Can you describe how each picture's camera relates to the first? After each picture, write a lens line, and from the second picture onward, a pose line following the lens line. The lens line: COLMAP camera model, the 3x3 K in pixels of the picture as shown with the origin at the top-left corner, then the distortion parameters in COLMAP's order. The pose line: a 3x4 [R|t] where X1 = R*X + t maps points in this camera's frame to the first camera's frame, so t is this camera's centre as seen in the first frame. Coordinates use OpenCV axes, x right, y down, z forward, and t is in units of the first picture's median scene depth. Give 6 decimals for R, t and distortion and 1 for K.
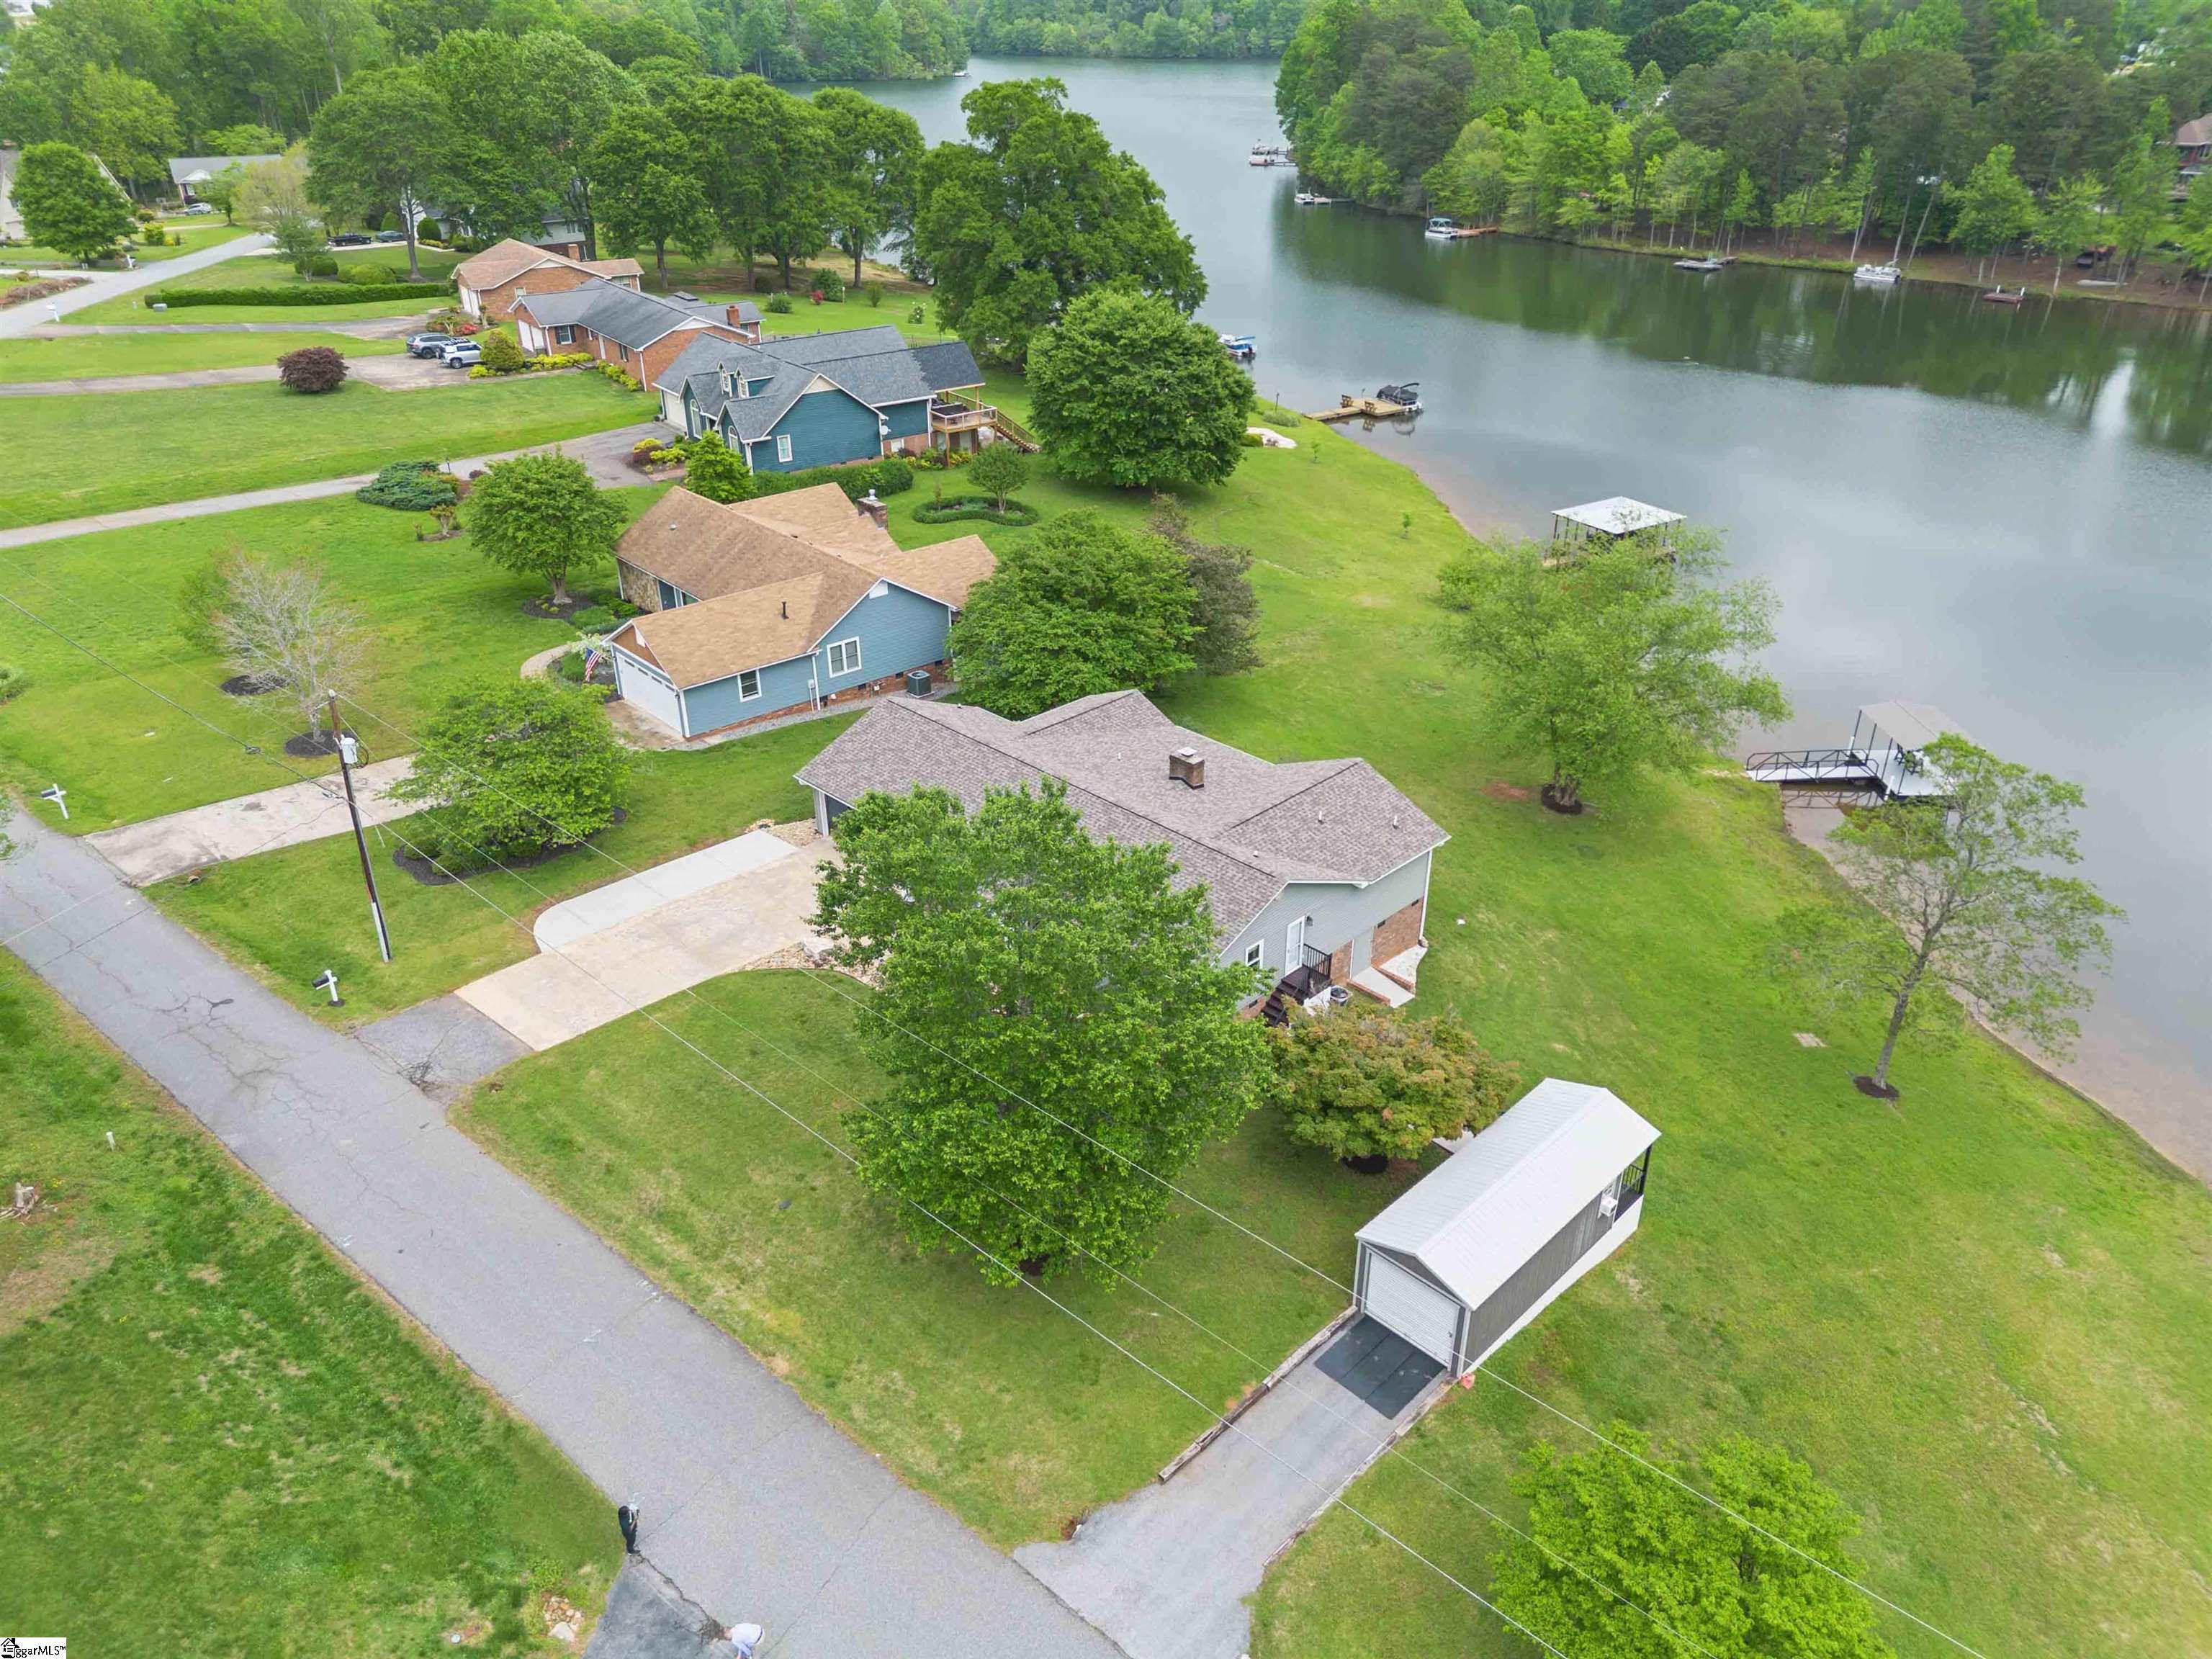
lens RADIAL K [[1575.1, 0, 1105.1], [0, 1575.1, 822.9], [0, 0, 1]] dist [0.040190, -0.027050]
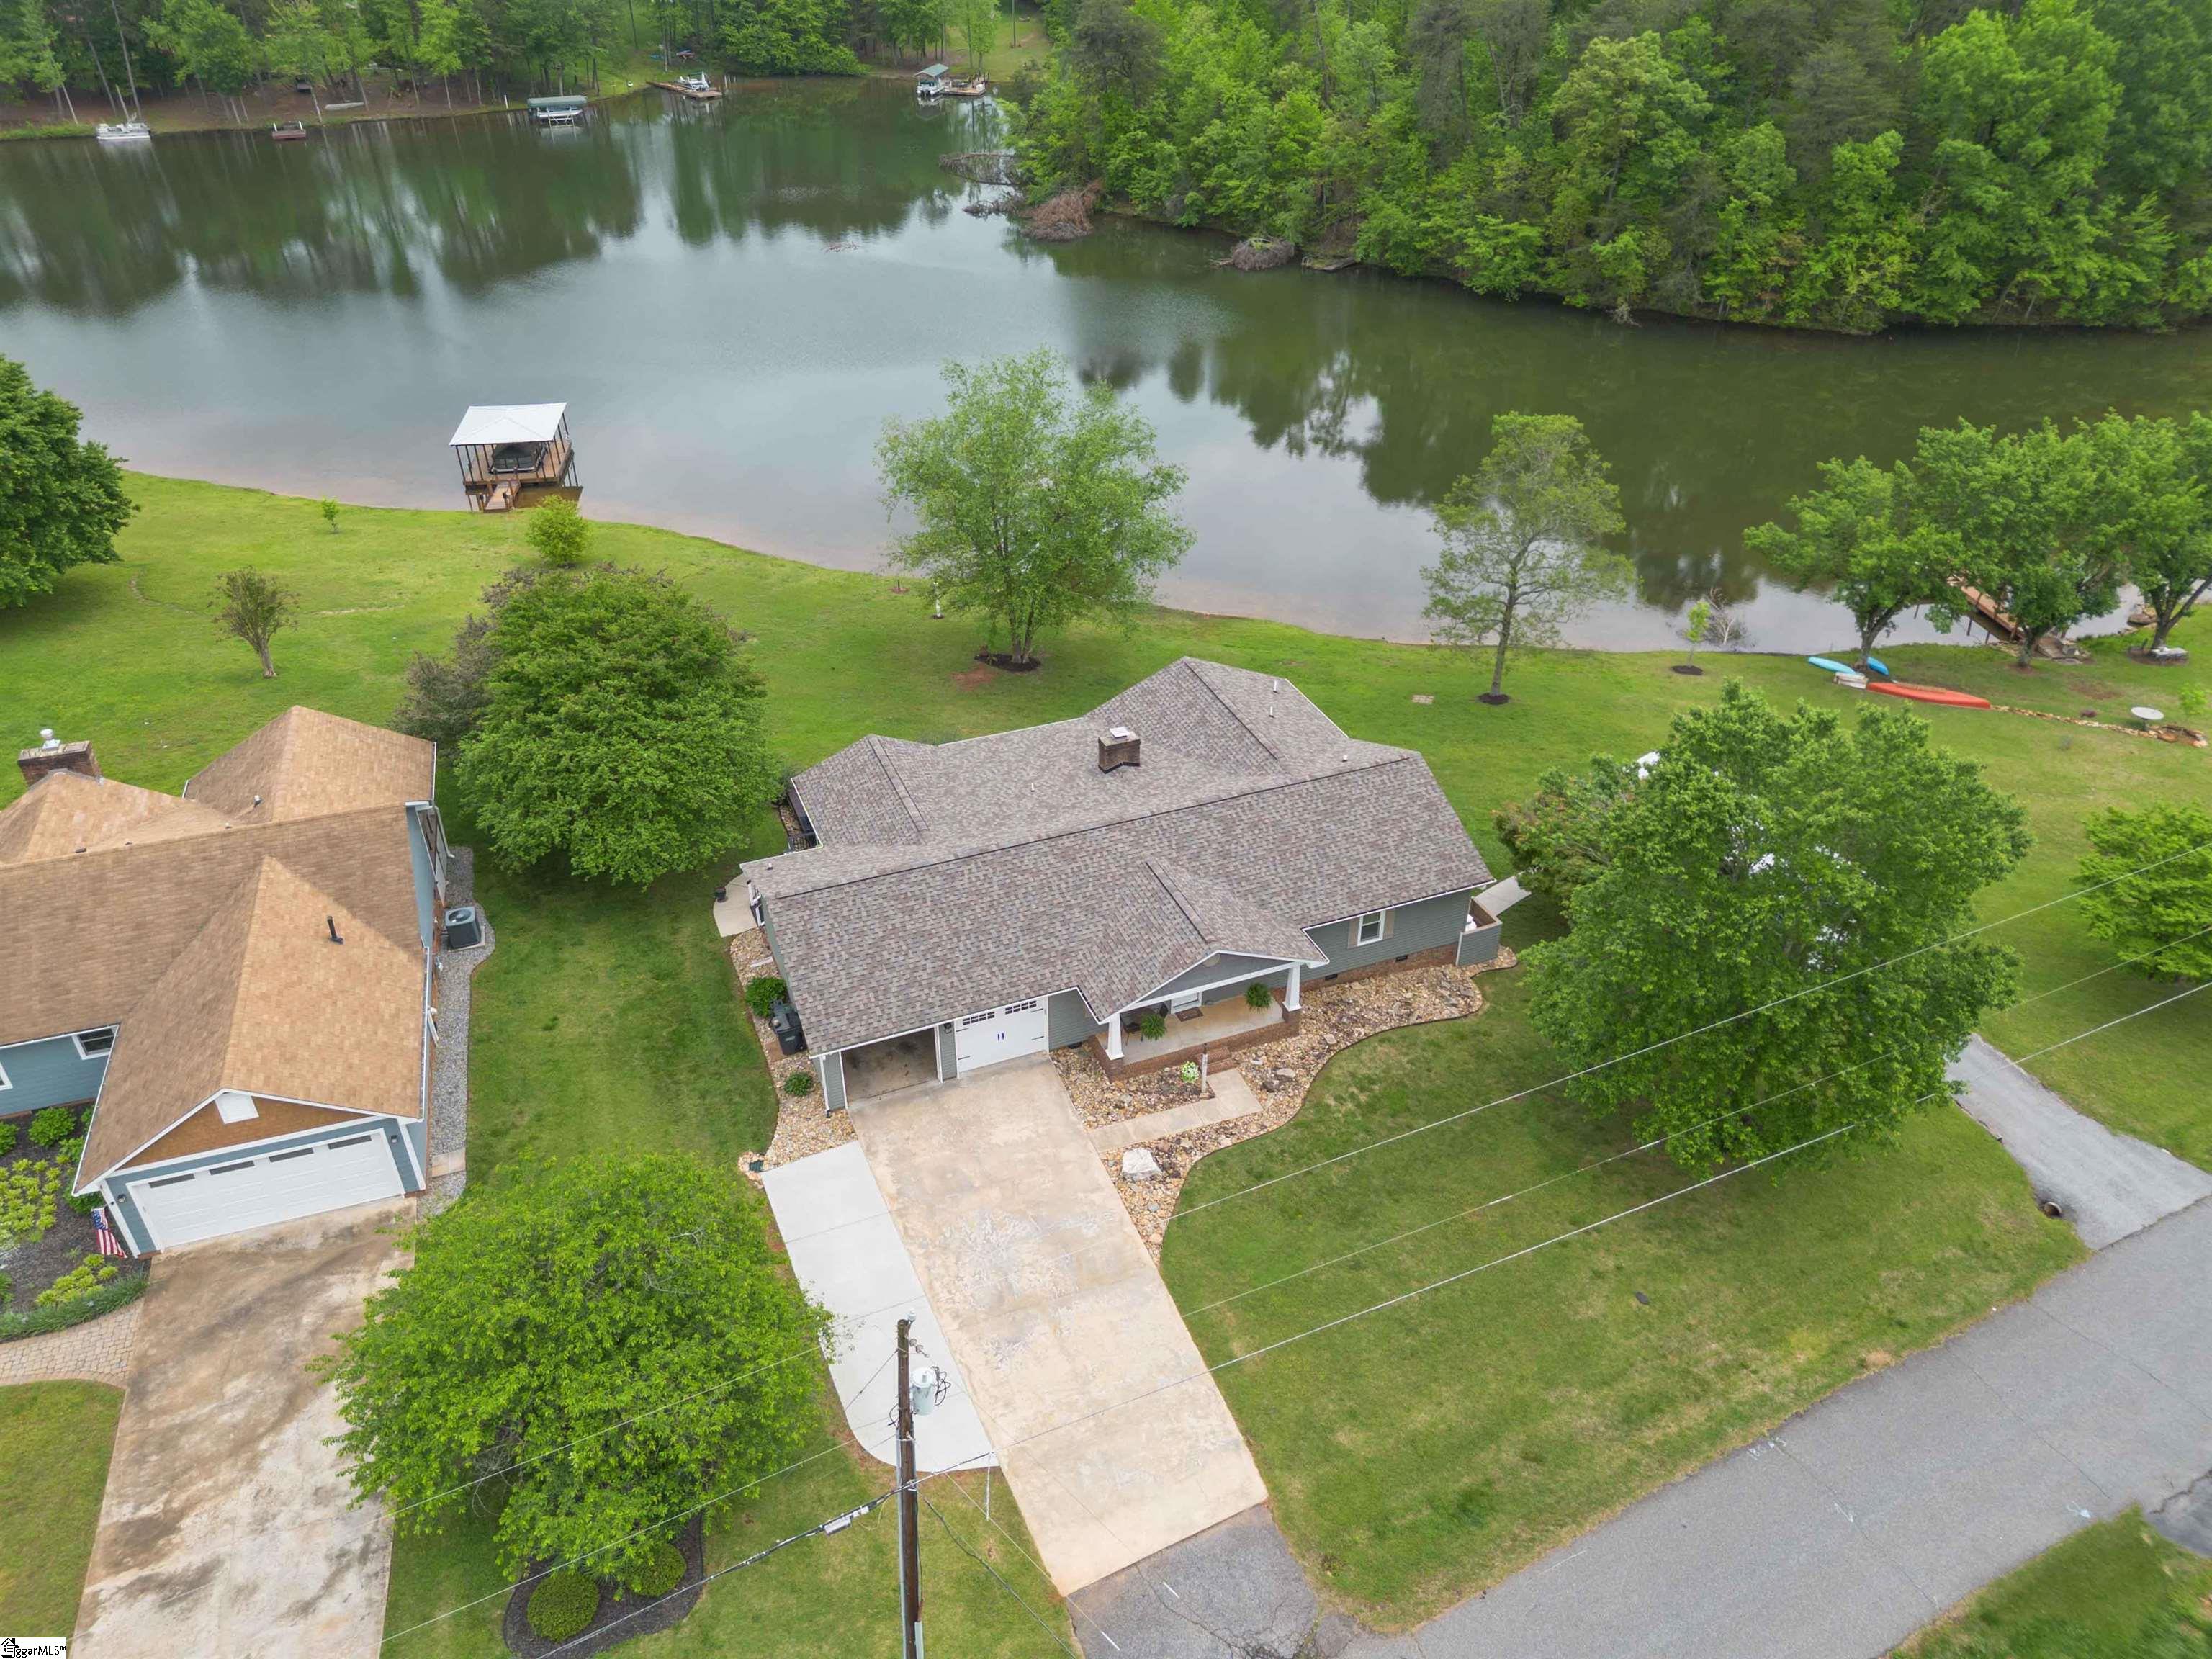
lens RADIAL K [[1575.1, 0, 1112.9], [0, 1575.1, 840.4], [0, 0, 1]] dist [0.040190, -0.027050]
pose [[0.381576, -0.510934, 0.770289, -0.559070], [0.430637, 0.835643, 0.340960, -0.253069], [-0.817895, 0.201613, 0.538888, 0.473860]]
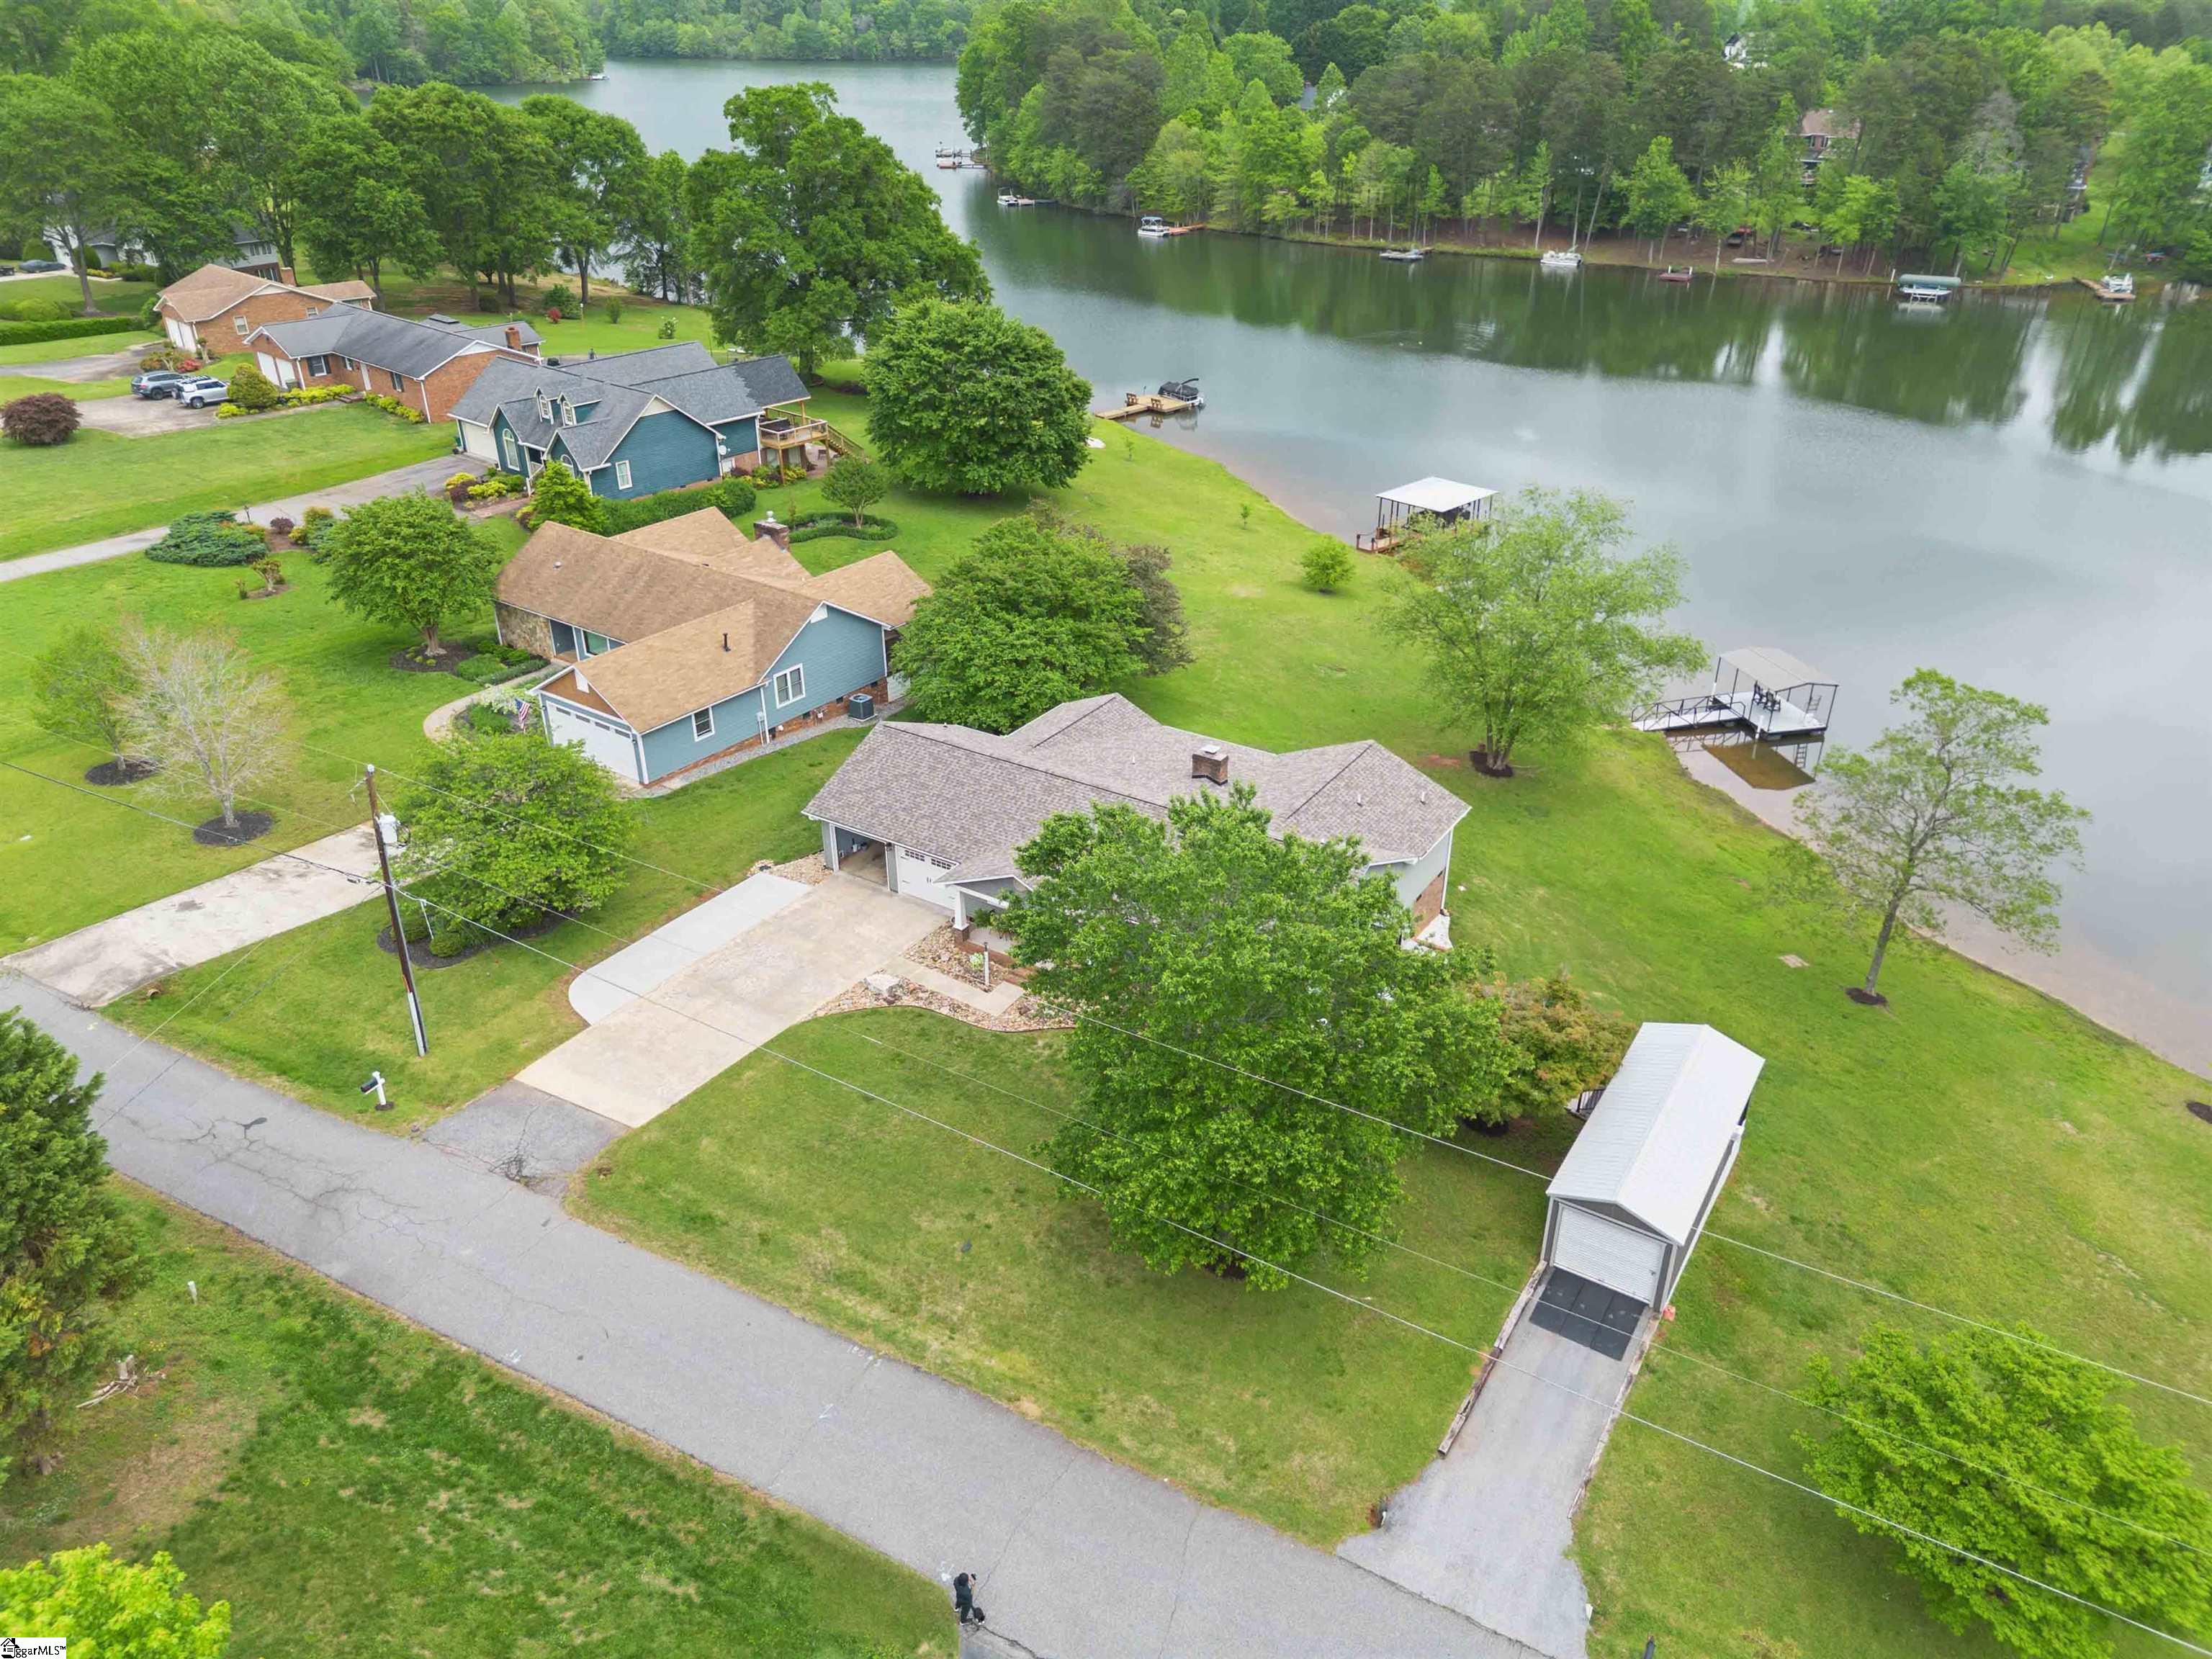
lens RADIAL K [[1575.1, 0, 1106.1], [0, 1575.1, 824.9], [0, 0, 1]] dist [0.040190, -0.027050]
pose [[0.976486, -0.099759, 0.191110, -0.183024], [0.099783, 0.994964, 0.009523, -0.011494], [-0.191098, 0.009770, 0.981522, 0.018646]]
